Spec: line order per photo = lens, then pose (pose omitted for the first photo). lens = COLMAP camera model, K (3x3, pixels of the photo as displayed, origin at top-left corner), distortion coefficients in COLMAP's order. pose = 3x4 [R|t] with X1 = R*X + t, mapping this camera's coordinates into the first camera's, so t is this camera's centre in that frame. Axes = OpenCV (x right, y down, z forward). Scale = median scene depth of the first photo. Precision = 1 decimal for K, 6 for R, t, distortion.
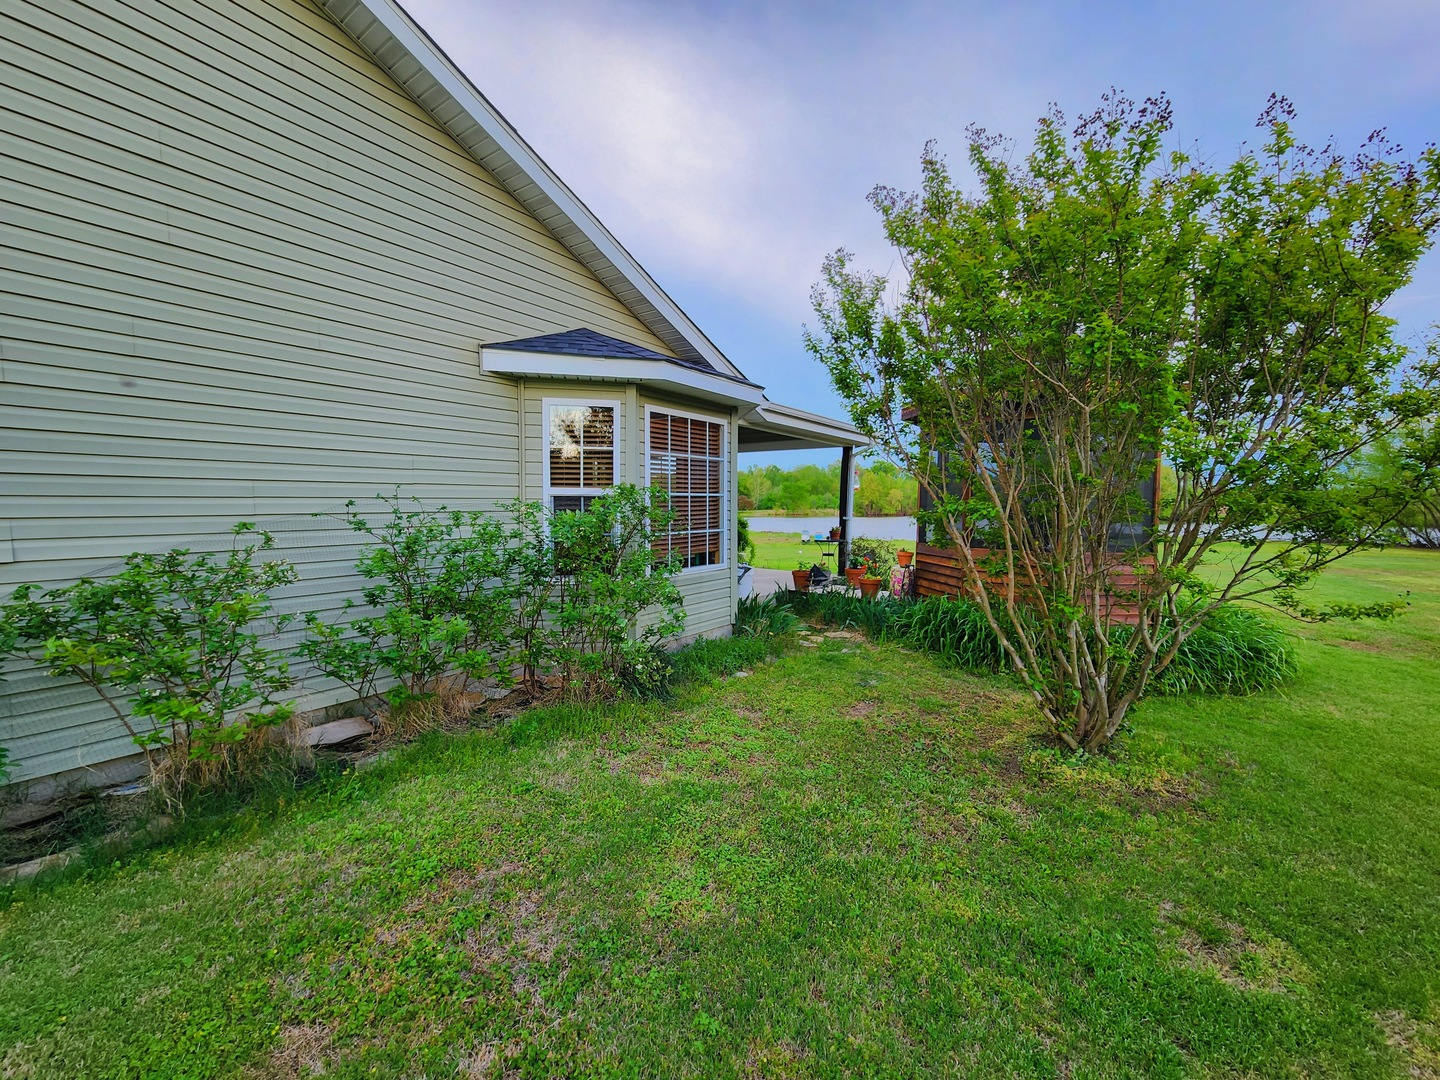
lens RADIAL K [[586.4, 0, 720.0], [0, 586.4, 540.0], [0, 0, 1]] dist [-0.000496, -0.000008]
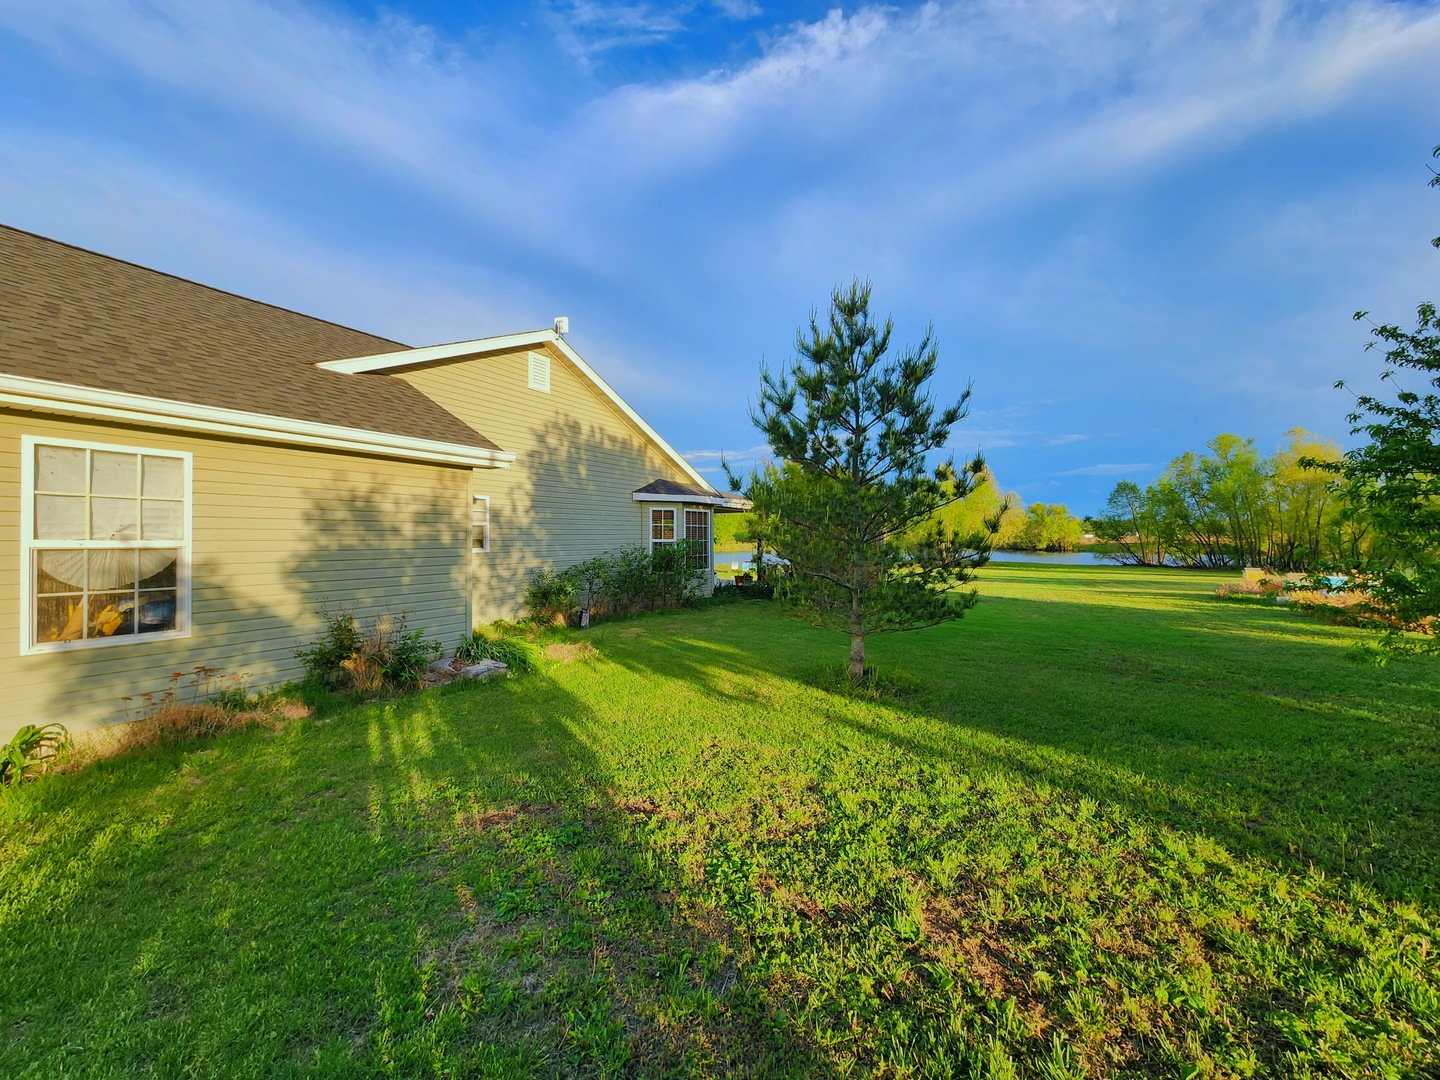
lens RADIAL K [[586.4, 0, 720.0], [0, 586.4, 540.0], [0, 0, 1]] dist [-0.000496, -0.000008]
pose [[0.993053, -0.002900, 0.117628, -0.261519], [0.010795, 0.997726, -0.066535, 0.091178], [-0.117168, 0.067342, 0.990826, -1.590591]]
